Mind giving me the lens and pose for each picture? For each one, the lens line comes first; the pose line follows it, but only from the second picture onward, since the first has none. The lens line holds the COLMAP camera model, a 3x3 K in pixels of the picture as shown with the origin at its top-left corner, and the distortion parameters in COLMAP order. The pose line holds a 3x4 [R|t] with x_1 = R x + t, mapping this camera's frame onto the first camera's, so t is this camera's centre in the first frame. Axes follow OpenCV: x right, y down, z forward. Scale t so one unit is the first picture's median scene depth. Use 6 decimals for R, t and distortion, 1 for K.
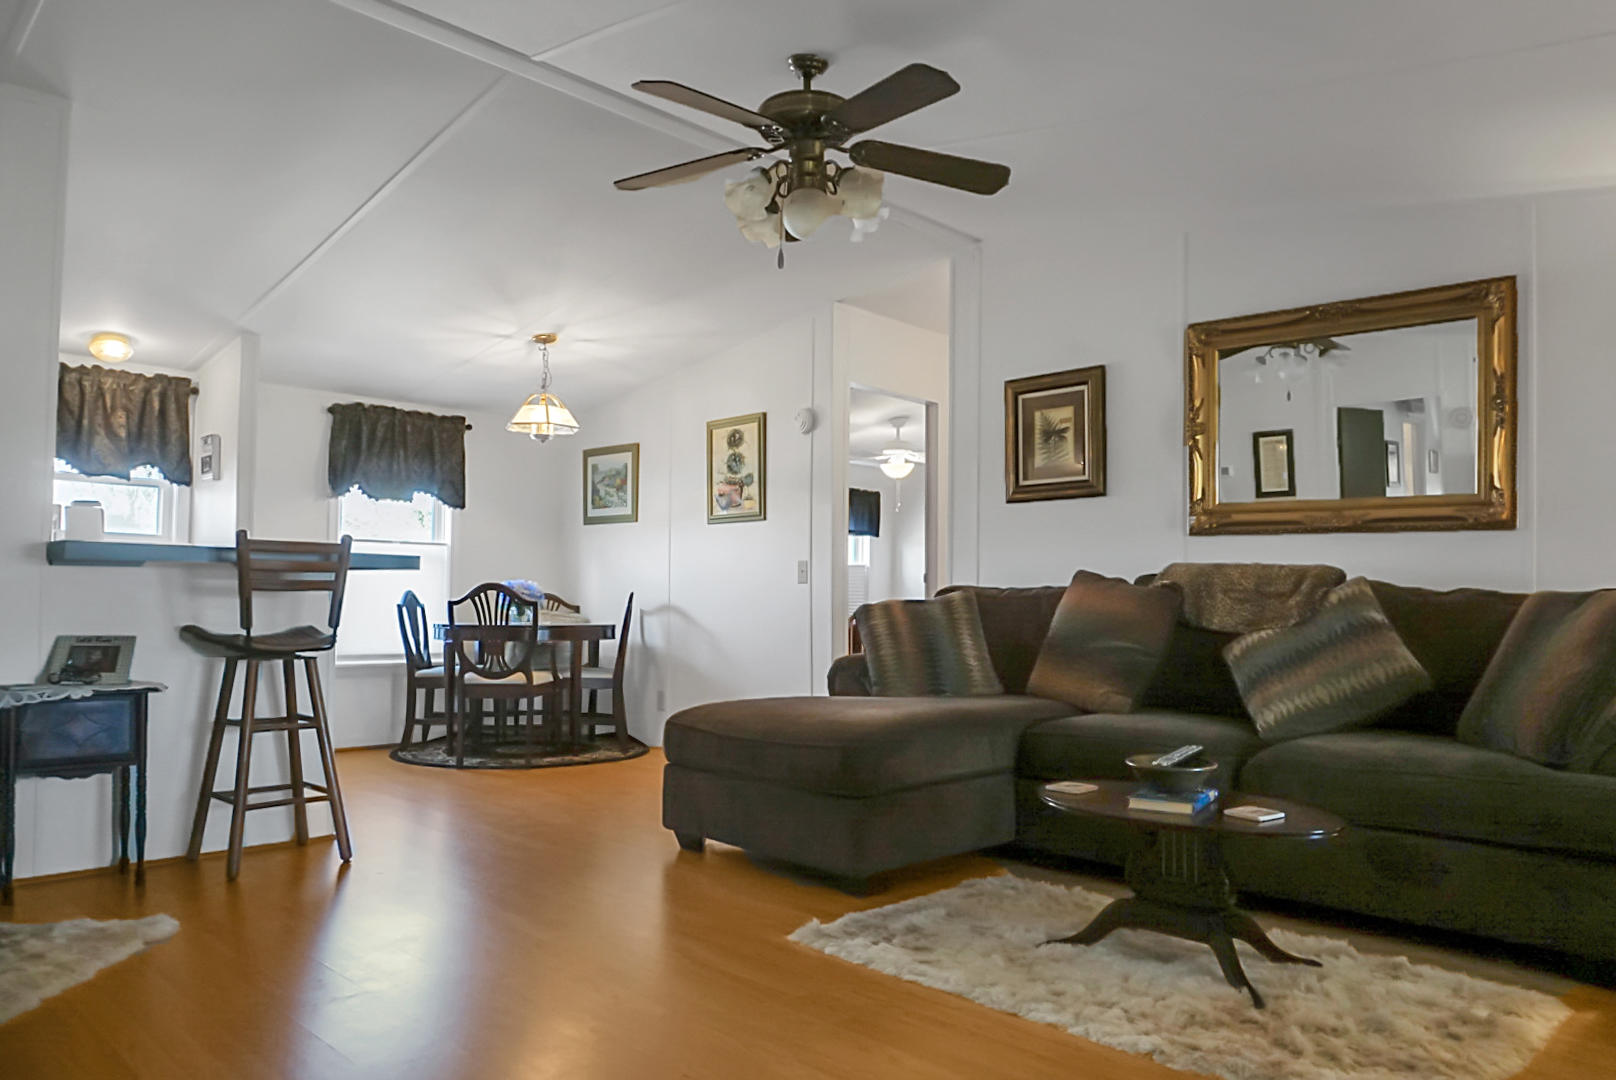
lens RADIAL K [[1134.9, 0, 807.1], [0, 1134.9, 535.3], [0, 0, 1]] dist [-0.060915, 0.031171]
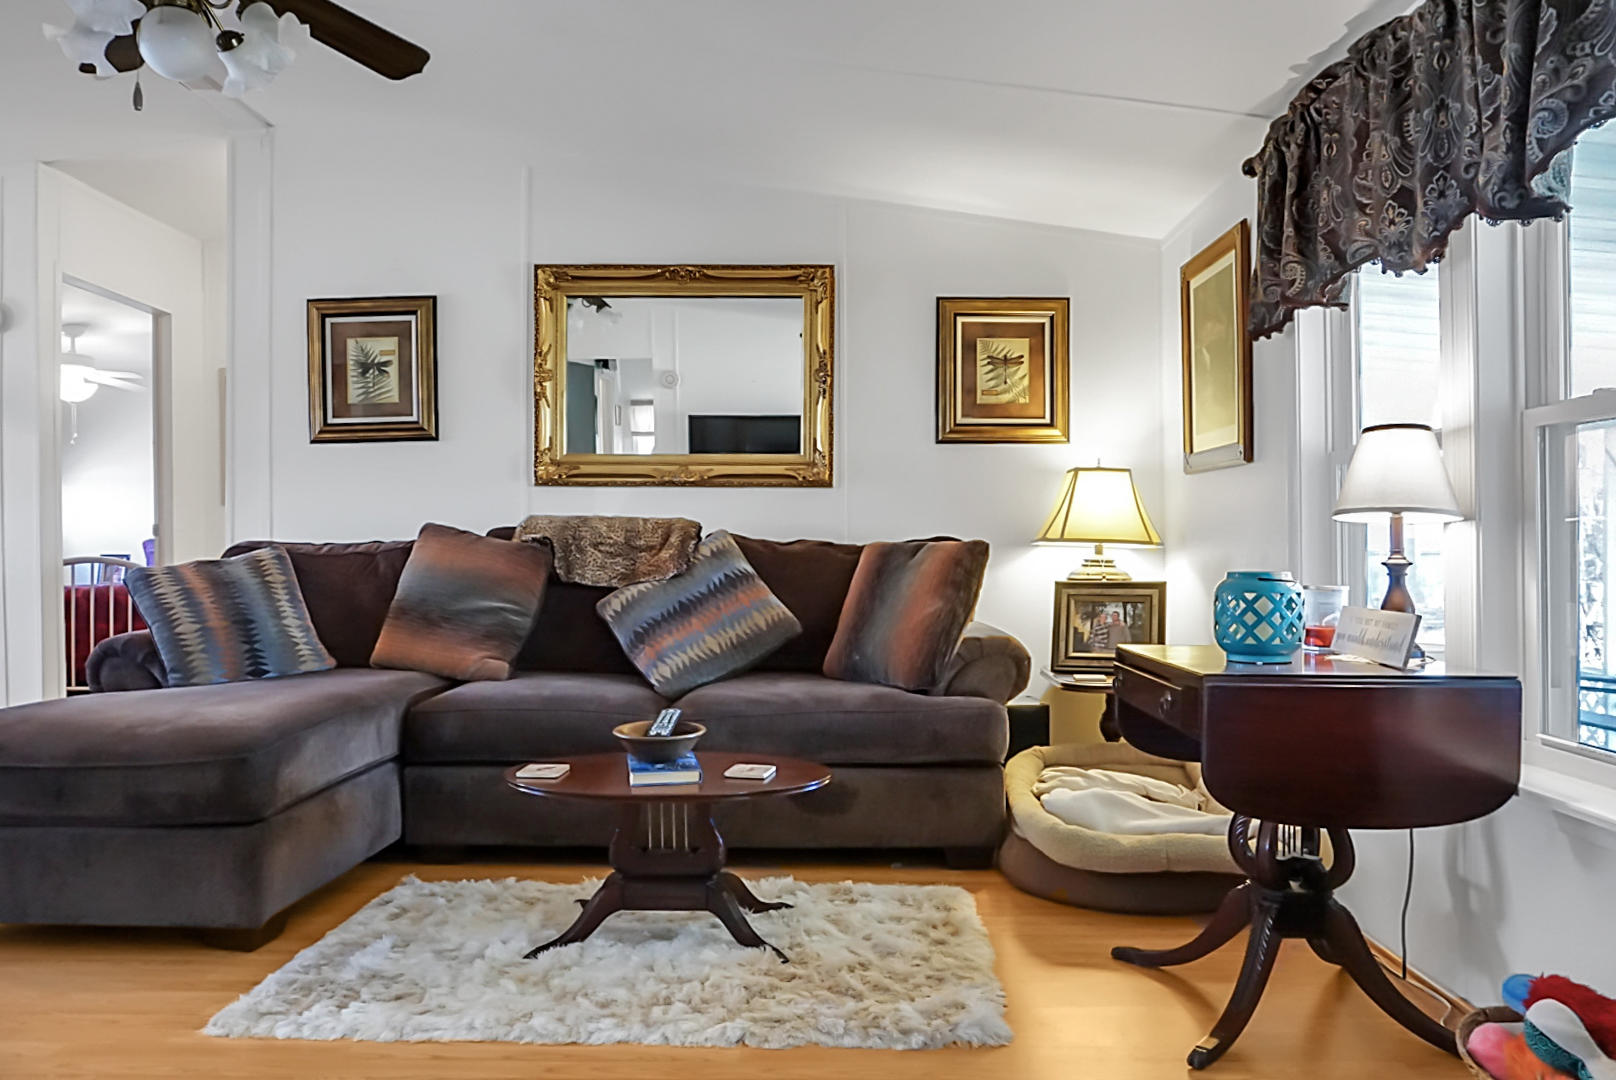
lens RADIAL K [[1146.5, 0, 765.9], [0, 1146.5, 501.7], [0, 0, 1]] dist [-0.053909, 0.037484]
pose [[0.718641, 0.005548, 0.695359, -0.226628], [-0.022570, 0.999627, 0.015350, -0.006974], [-0.695015, -0.026725, 0.718499, 0.193075]]
